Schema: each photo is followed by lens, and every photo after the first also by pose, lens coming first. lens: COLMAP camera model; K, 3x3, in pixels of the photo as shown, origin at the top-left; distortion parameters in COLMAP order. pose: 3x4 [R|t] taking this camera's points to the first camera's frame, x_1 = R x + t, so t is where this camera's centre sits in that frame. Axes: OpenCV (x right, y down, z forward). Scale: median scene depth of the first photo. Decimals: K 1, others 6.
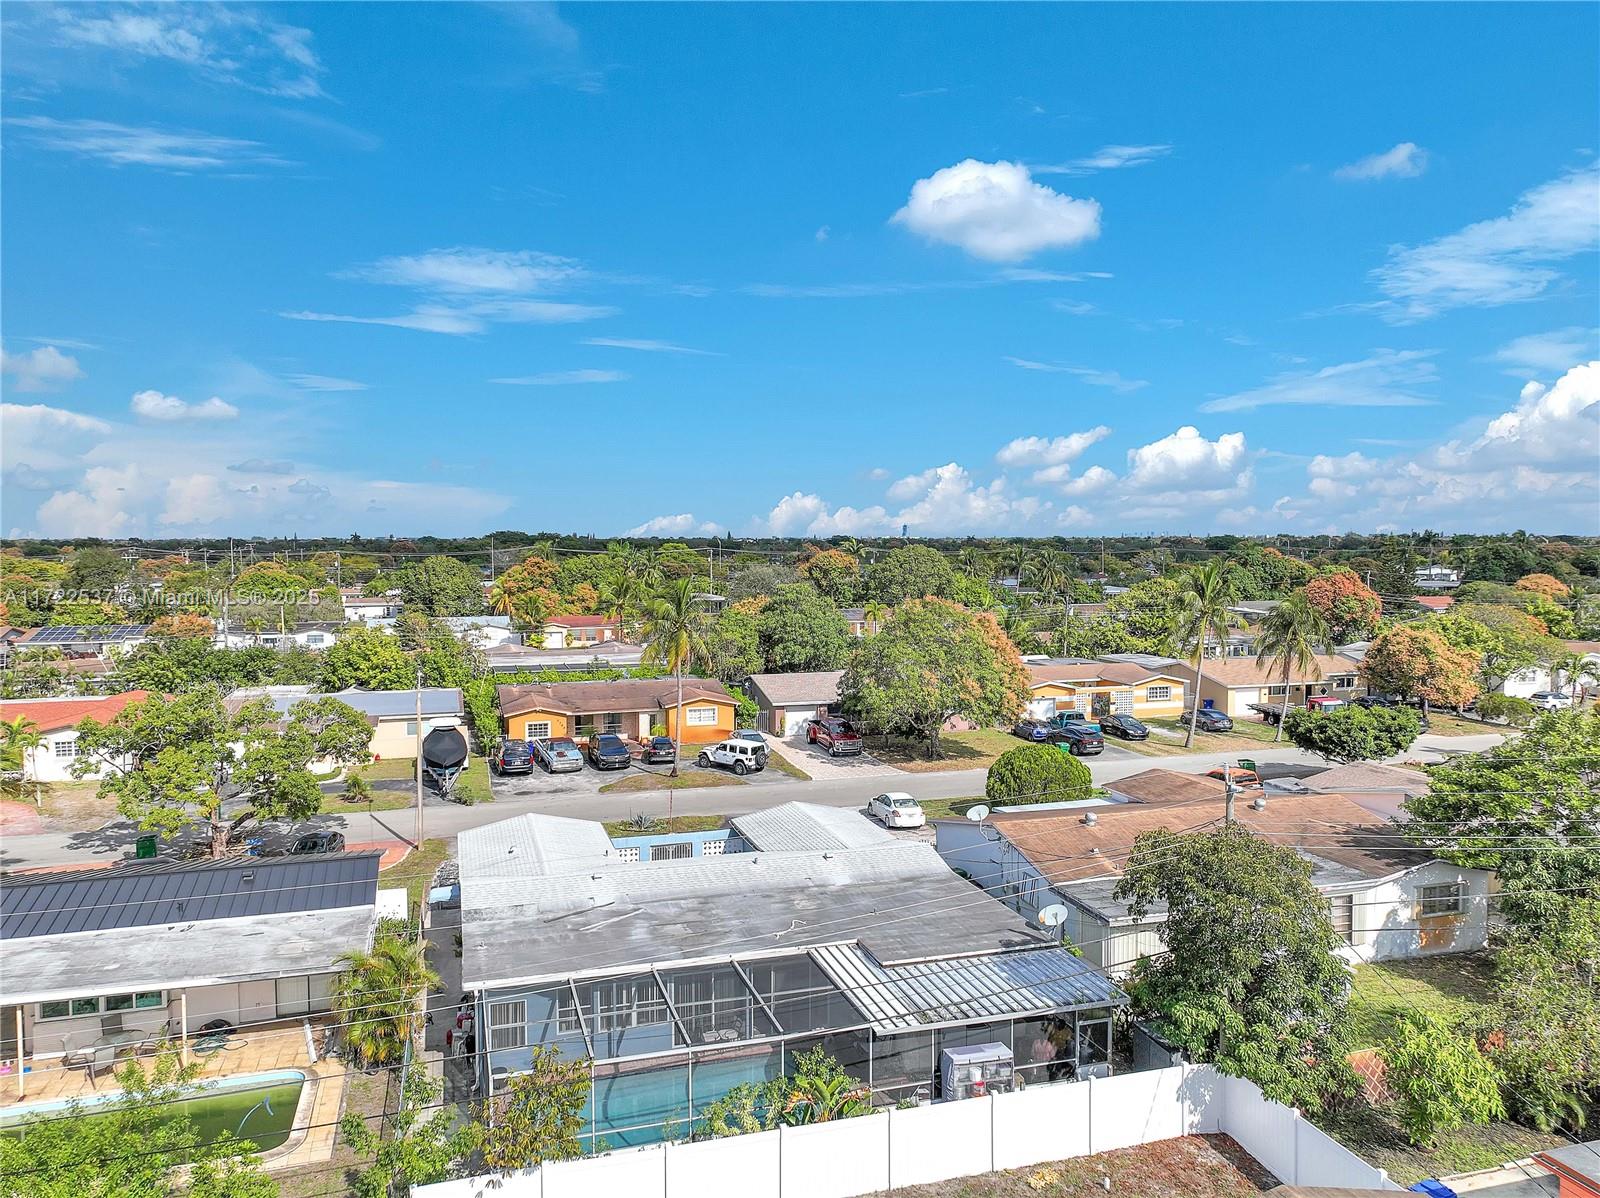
lens RADIAL K [[1162.9, 0, 800.0], [0, 1162.9, 599.0], [0, 0, 1]] dist [0.007598, 0.006956]
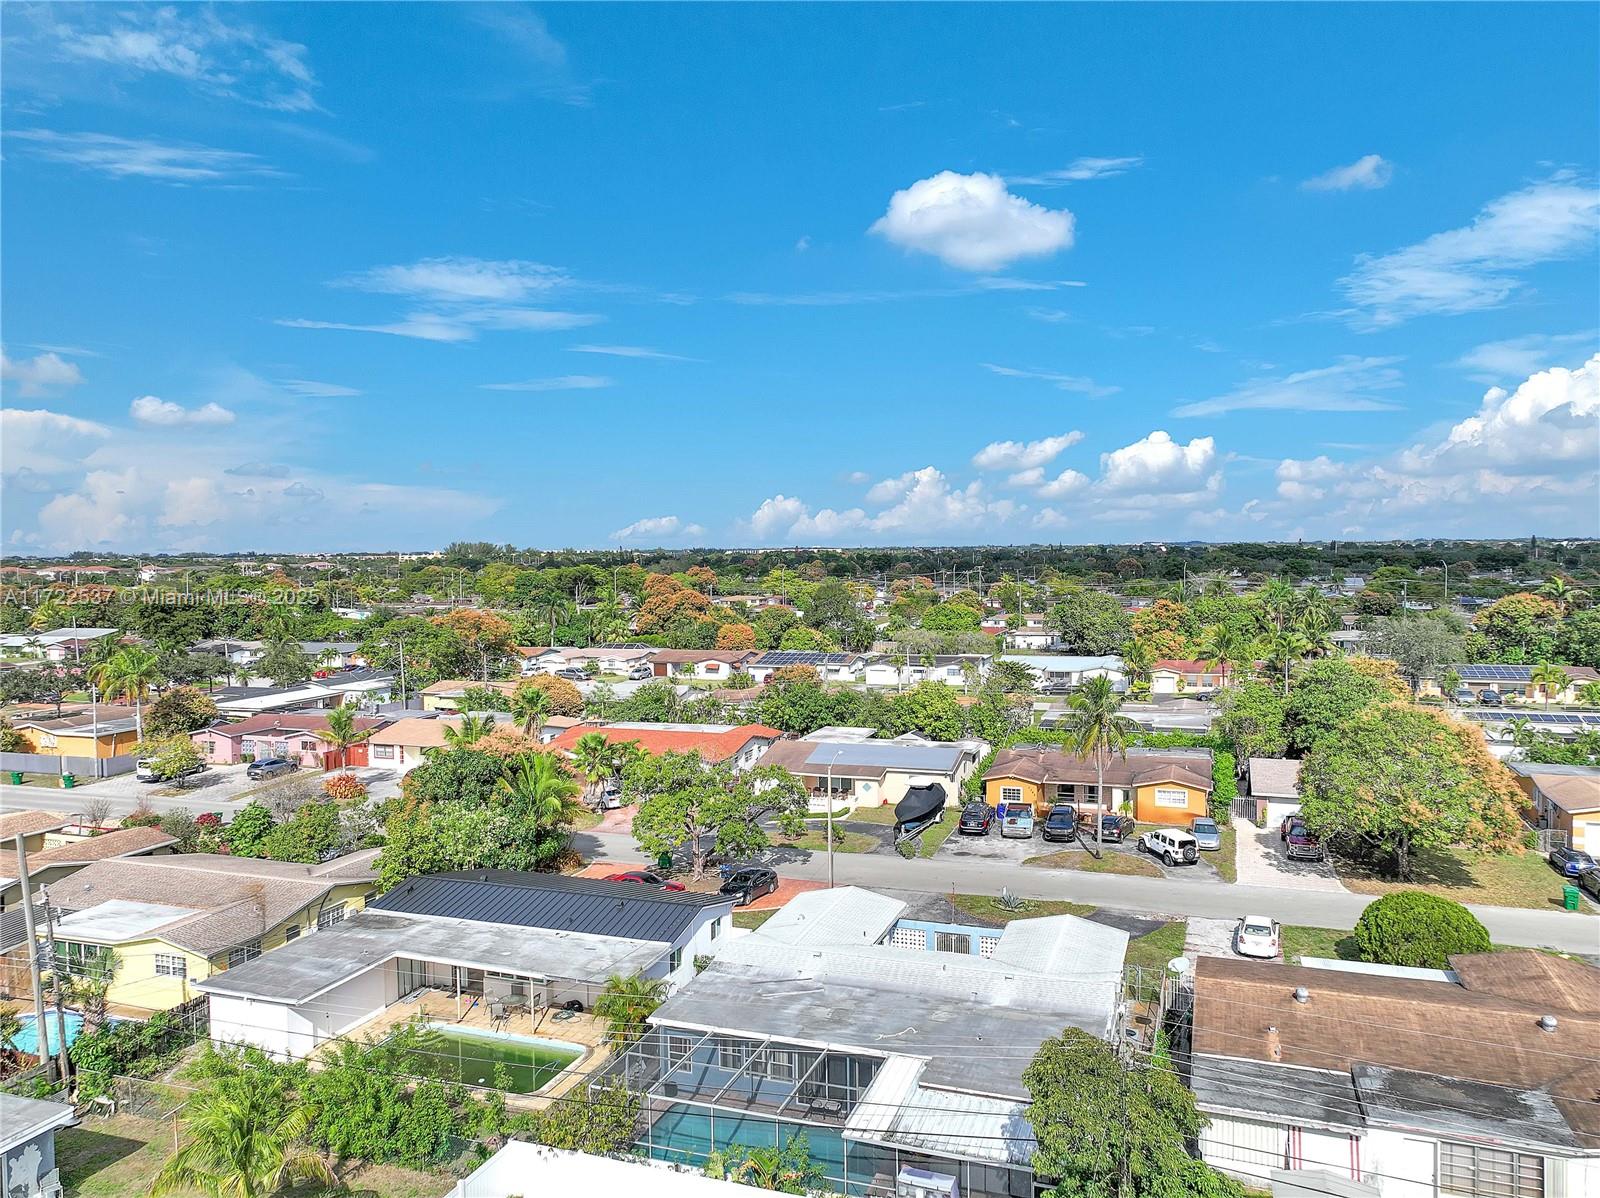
lens RADIAL K [[1162.9, 0, 800.0], [0, 1162.9, 599.0], [0, 0, 1]] dist [0.007598, 0.006956]
pose [[0.793191, 0.019280, -0.608668, 0.311560], [-0.017994, 0.999804, 0.008222, -0.086397], [0.608707, 0.004431, 0.793383, -0.012238]]
